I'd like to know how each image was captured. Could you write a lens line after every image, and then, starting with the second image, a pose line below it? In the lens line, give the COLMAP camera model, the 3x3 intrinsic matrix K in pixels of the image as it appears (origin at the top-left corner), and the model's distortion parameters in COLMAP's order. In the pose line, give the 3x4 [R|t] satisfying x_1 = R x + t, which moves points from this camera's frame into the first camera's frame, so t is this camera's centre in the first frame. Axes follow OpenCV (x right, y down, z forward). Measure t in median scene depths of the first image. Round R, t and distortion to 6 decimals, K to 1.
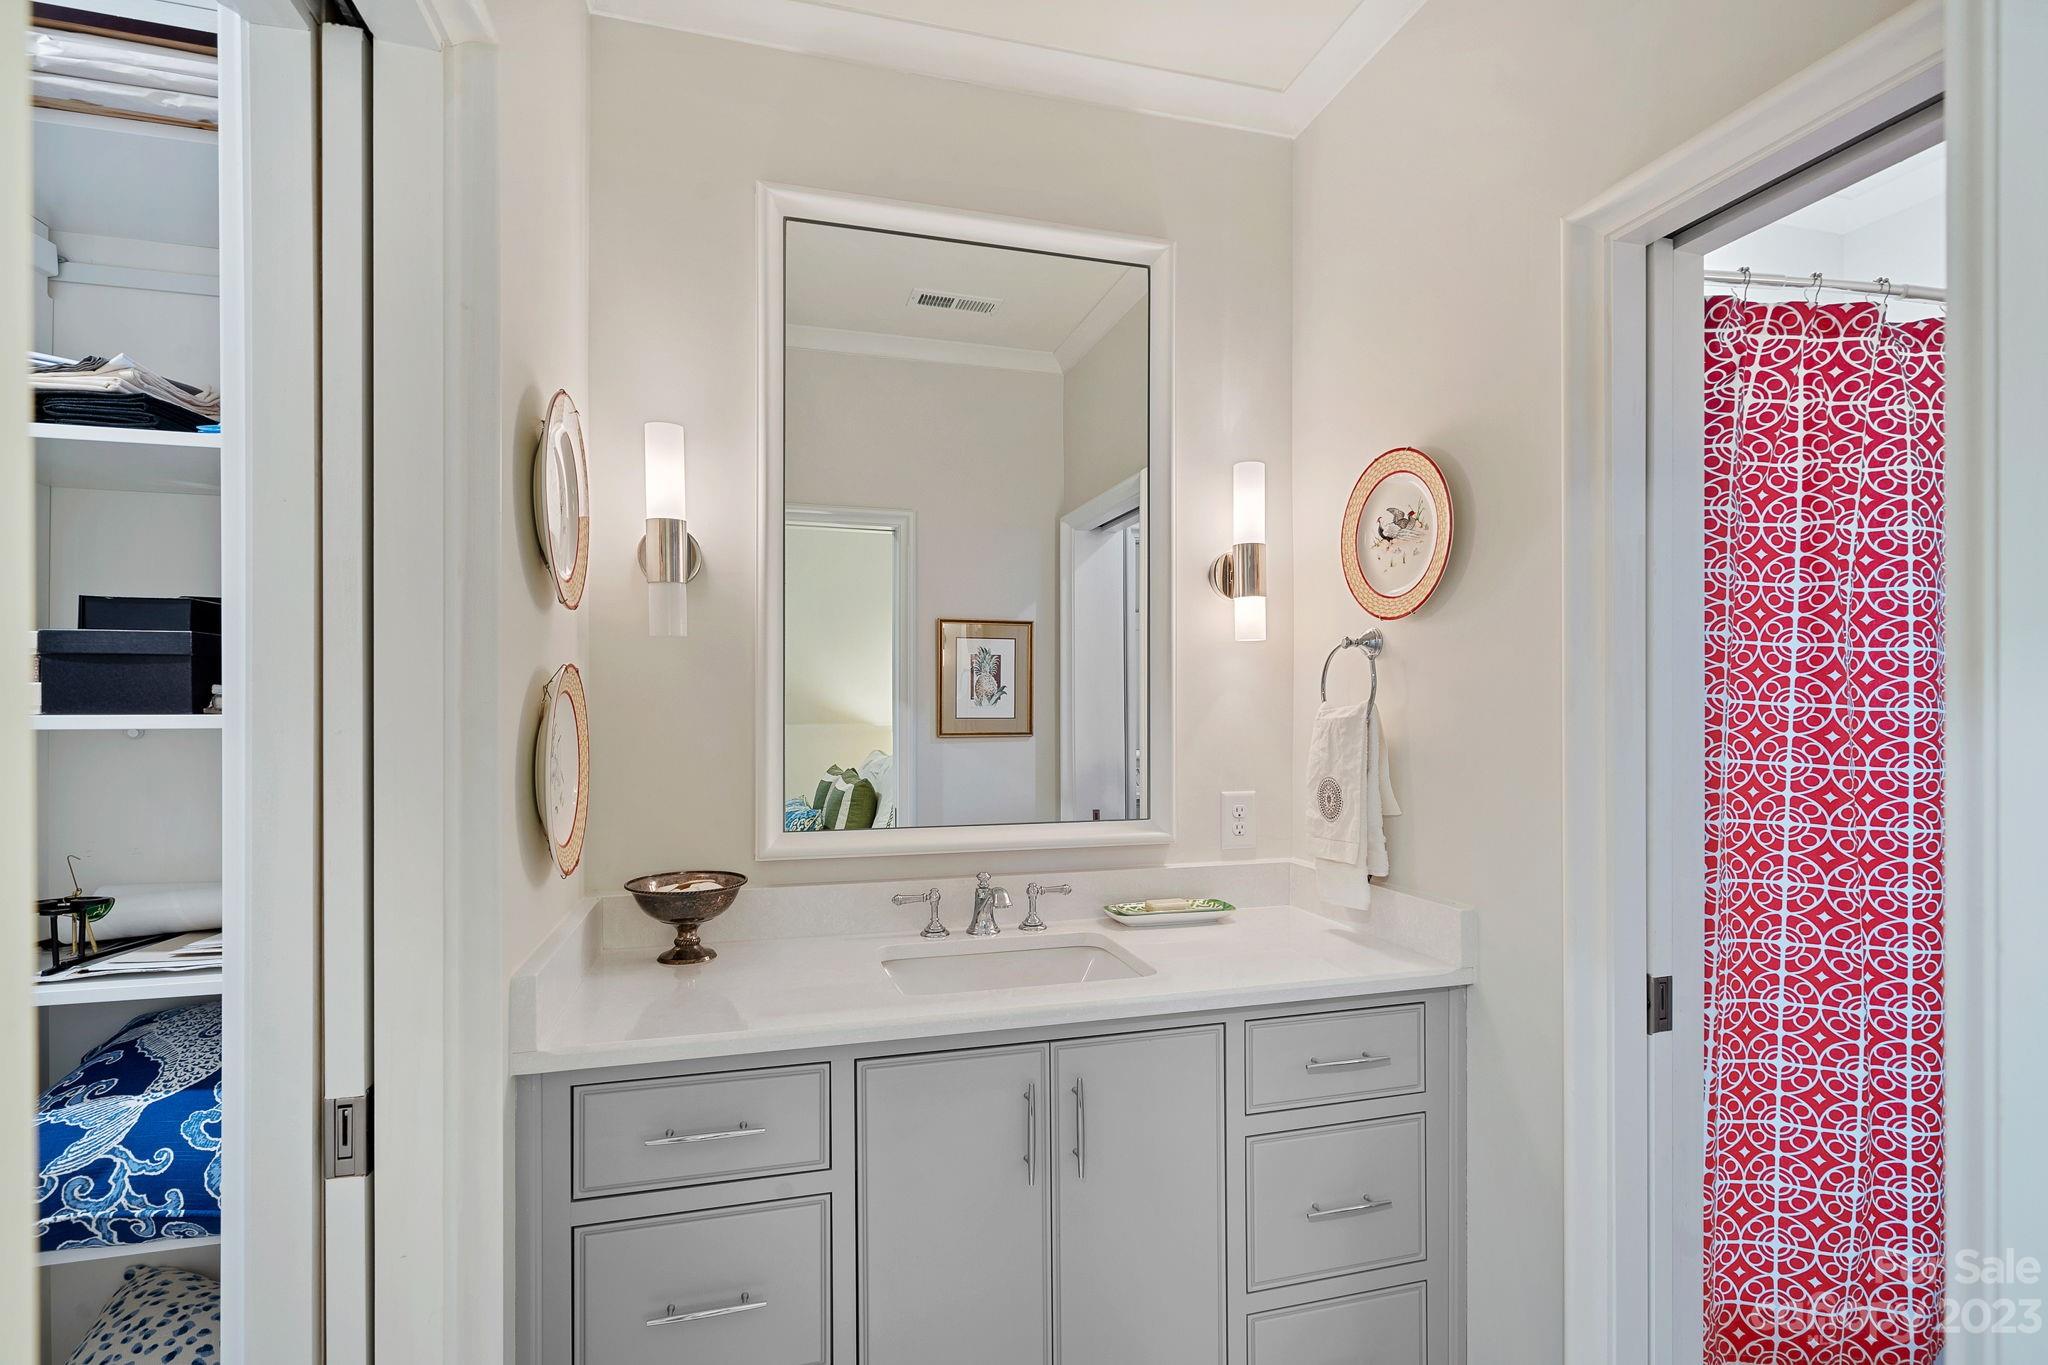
lens RADIAL K [[935.6, 0, 1027.6], [0, 935.6, 693.0], [0, 0, 1]] dist [0.000131, -0.000030]
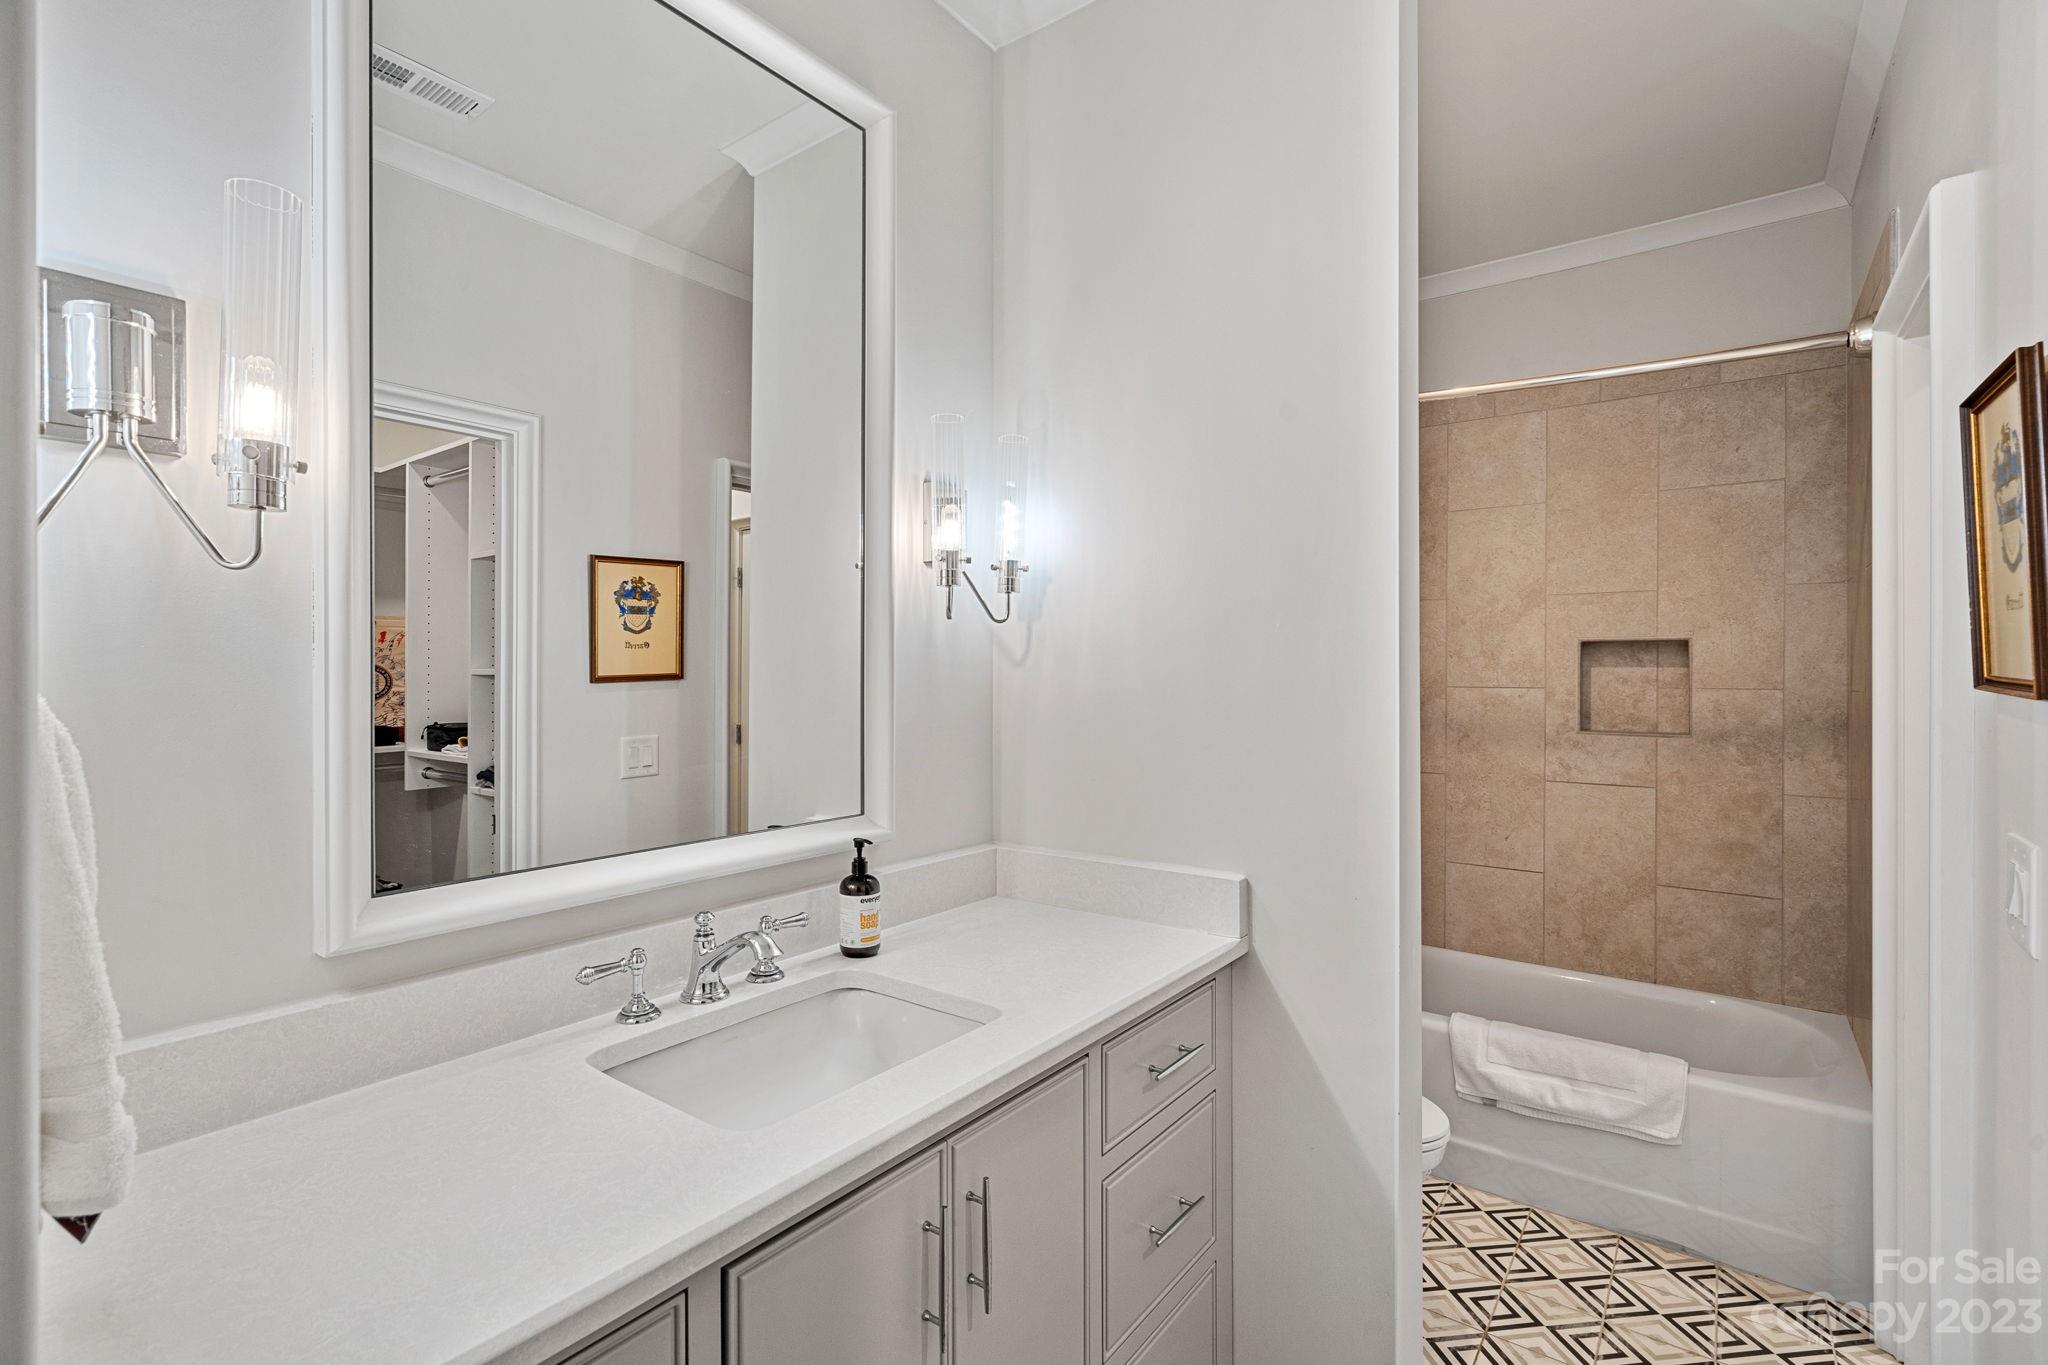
lens RADIAL K [[935.6, 0, 1022.8], [0, 935.6, 681.9], [0, 0, 1]] dist [0.000131, -0.000030]
pose [[0.793643, -0.000181, 0.608384, -0.289555], [-0.010118, 0.999858, 0.013496, 0.007902], [-0.608300, -0.016866, 0.793528, 0.309732]]
